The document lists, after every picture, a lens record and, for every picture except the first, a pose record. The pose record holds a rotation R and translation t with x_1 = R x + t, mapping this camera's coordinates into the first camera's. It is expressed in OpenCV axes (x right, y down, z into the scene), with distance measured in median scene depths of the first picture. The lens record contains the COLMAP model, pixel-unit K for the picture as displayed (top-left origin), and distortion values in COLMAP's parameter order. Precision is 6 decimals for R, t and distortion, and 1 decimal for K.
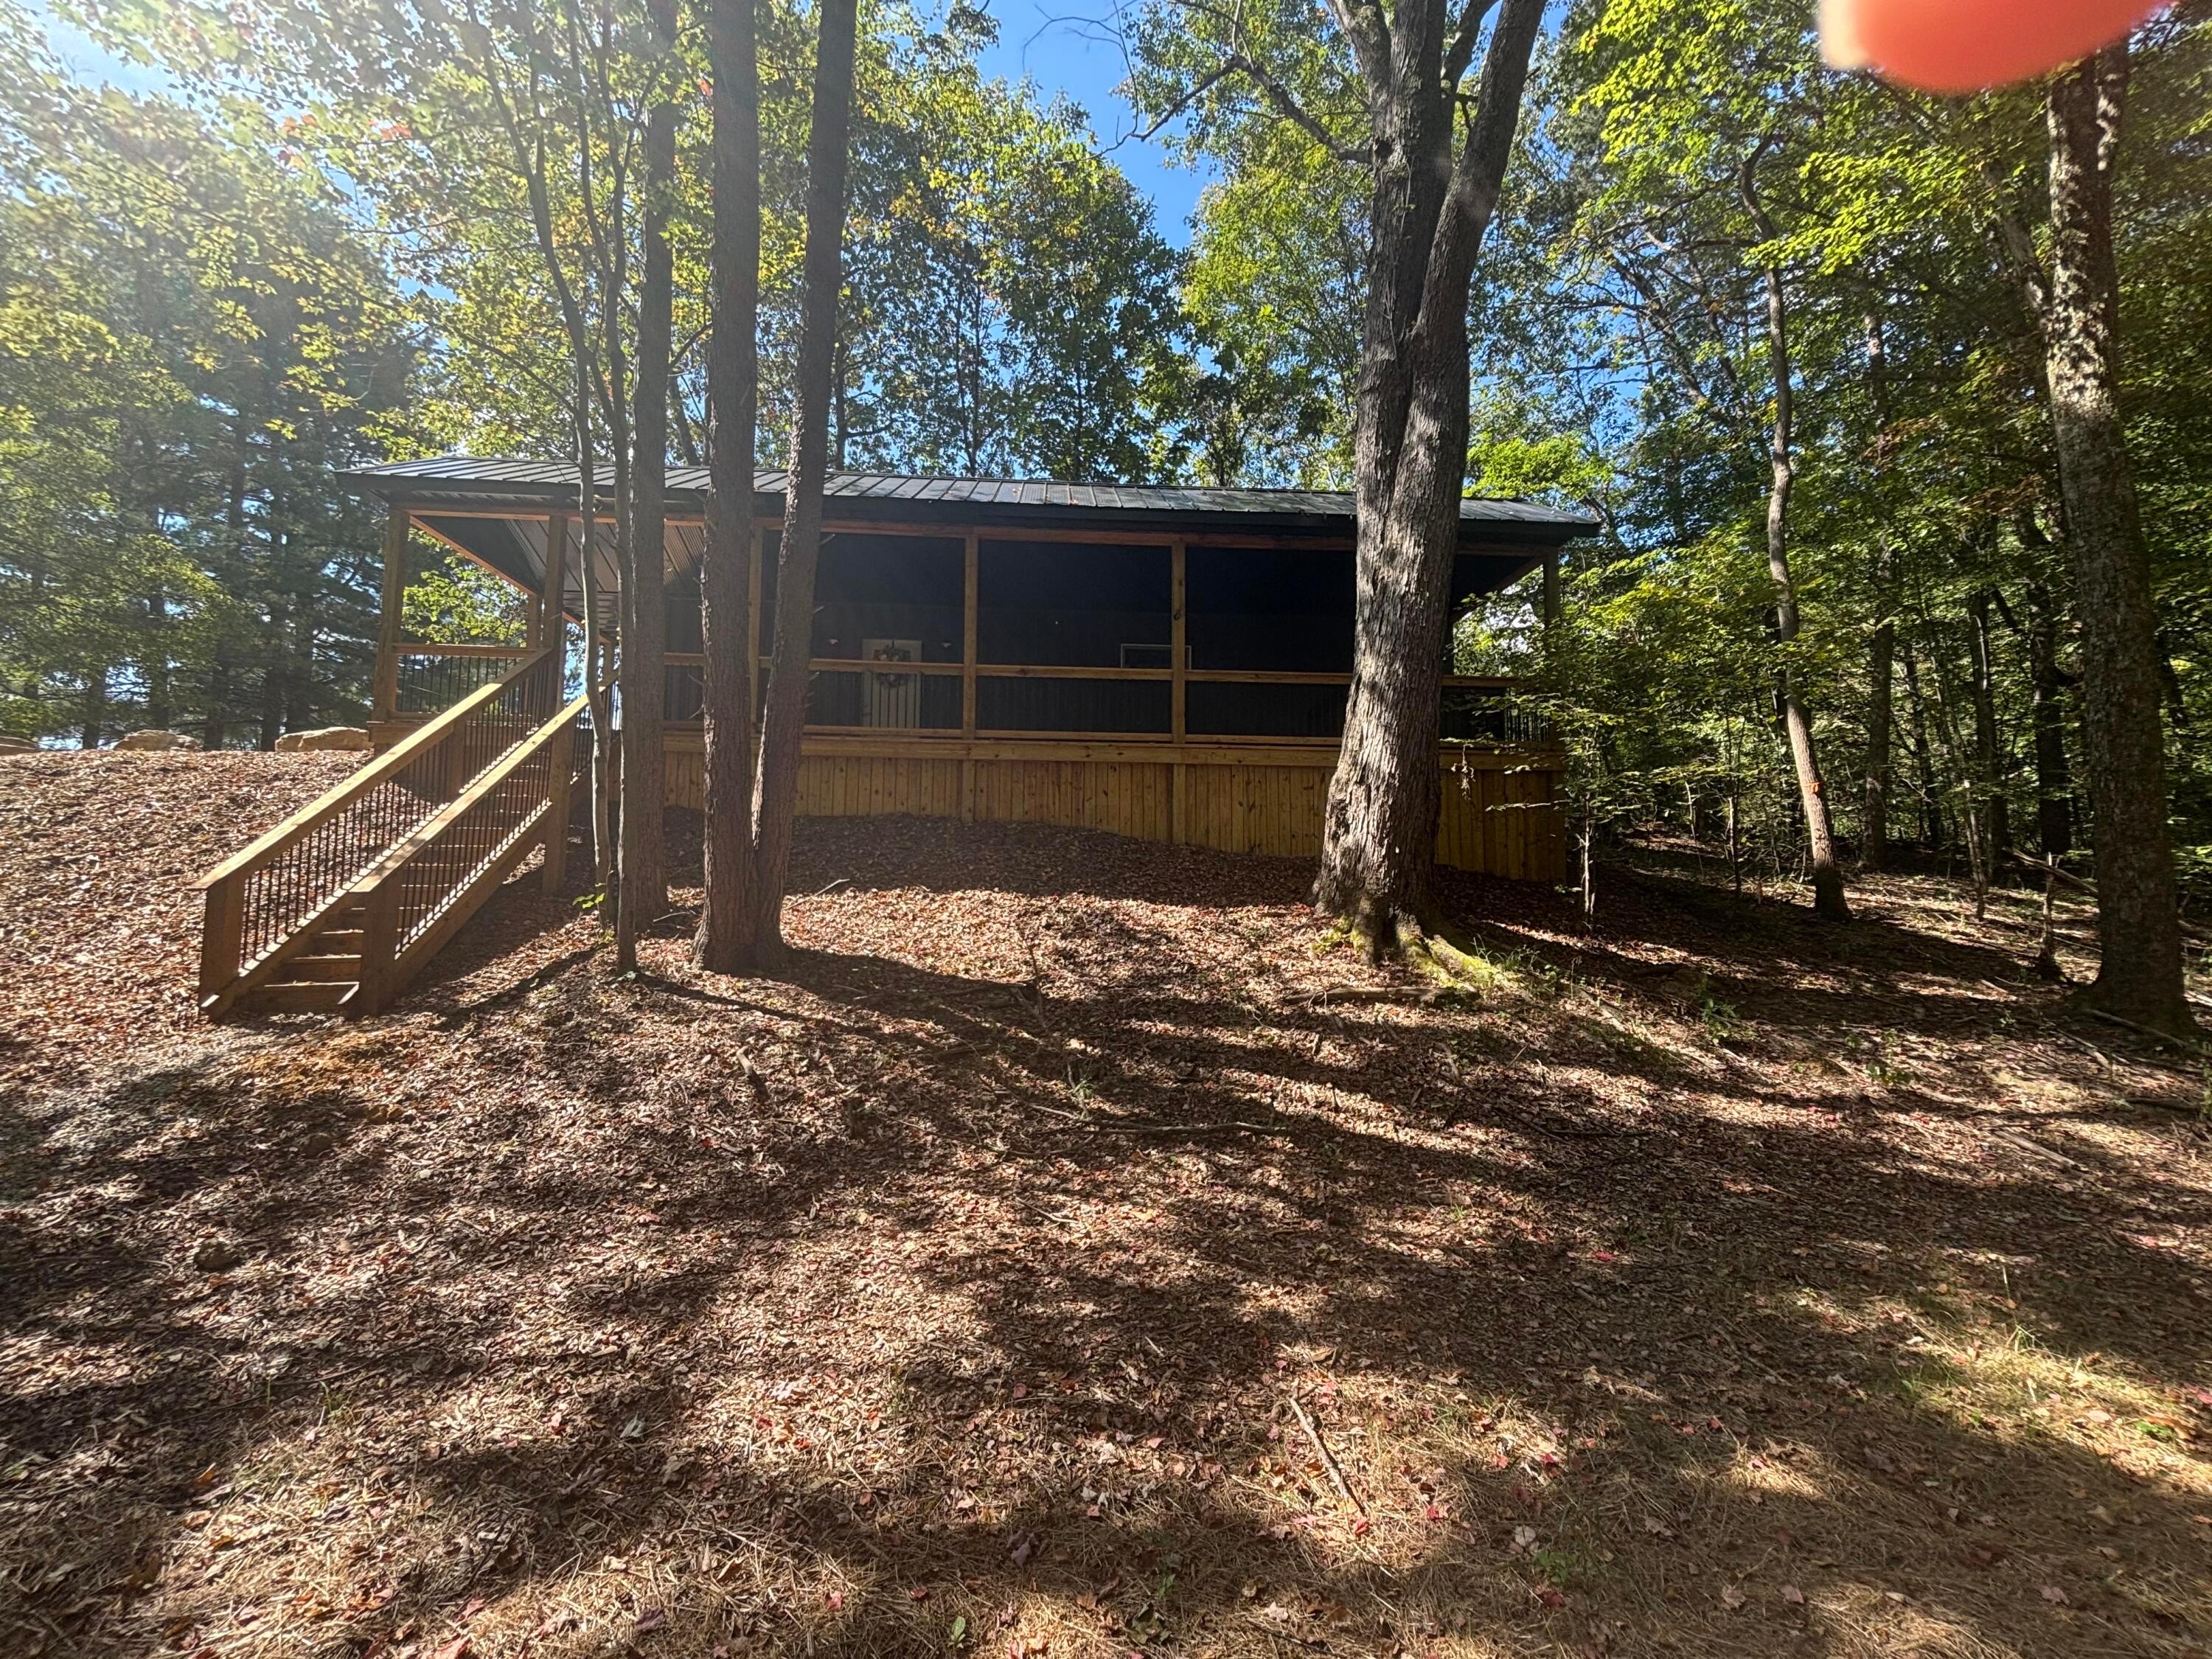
lens RADIAL K [[891.7, 0, 1106.7], [0, 891.7, 826.5], [0, 0, 1]] dist [0.010026, -0.000545]
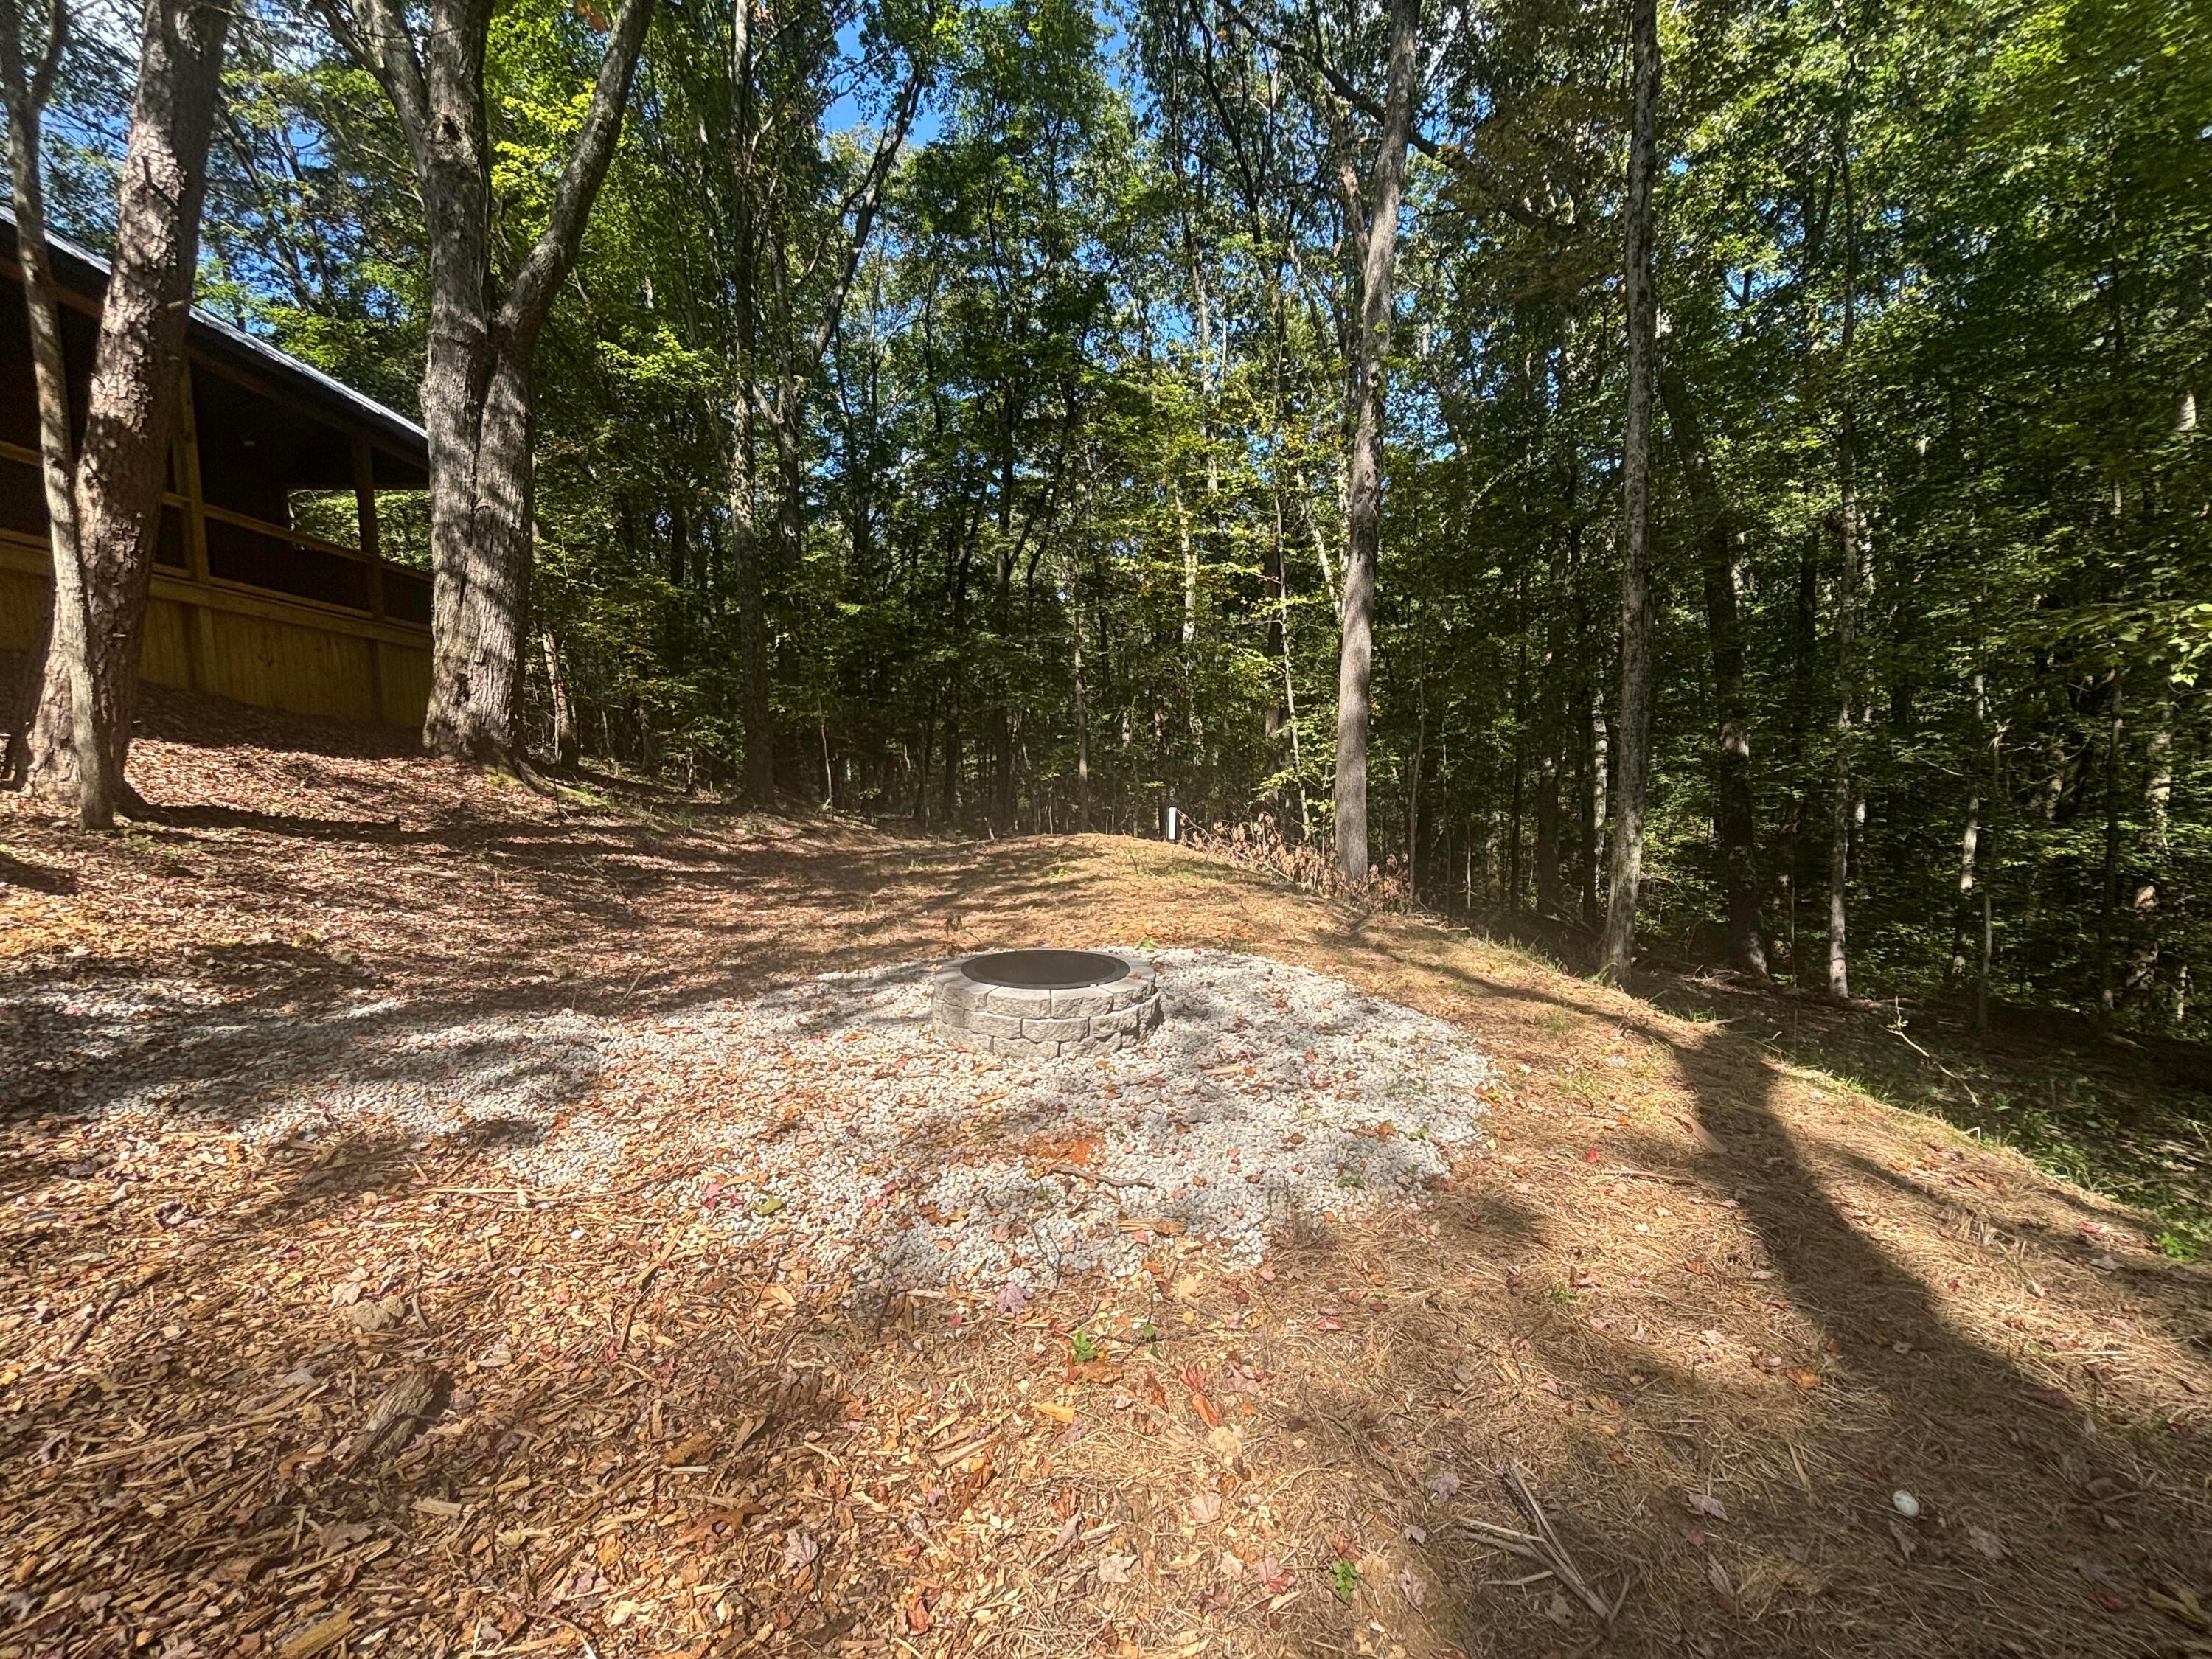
lens RADIAL K [[890.7, 0, 1106.0], [0, 890.7, 829.5], [0, 0, 1]] dist [0.001046, 0.002844]
pose [[0.050605, -0.071411, 0.996162, -0.981661], [-0.059985, 0.995422, 0.074405, 0.042488], [-0.996916, -0.063520, 0.046090, -0.001978]]
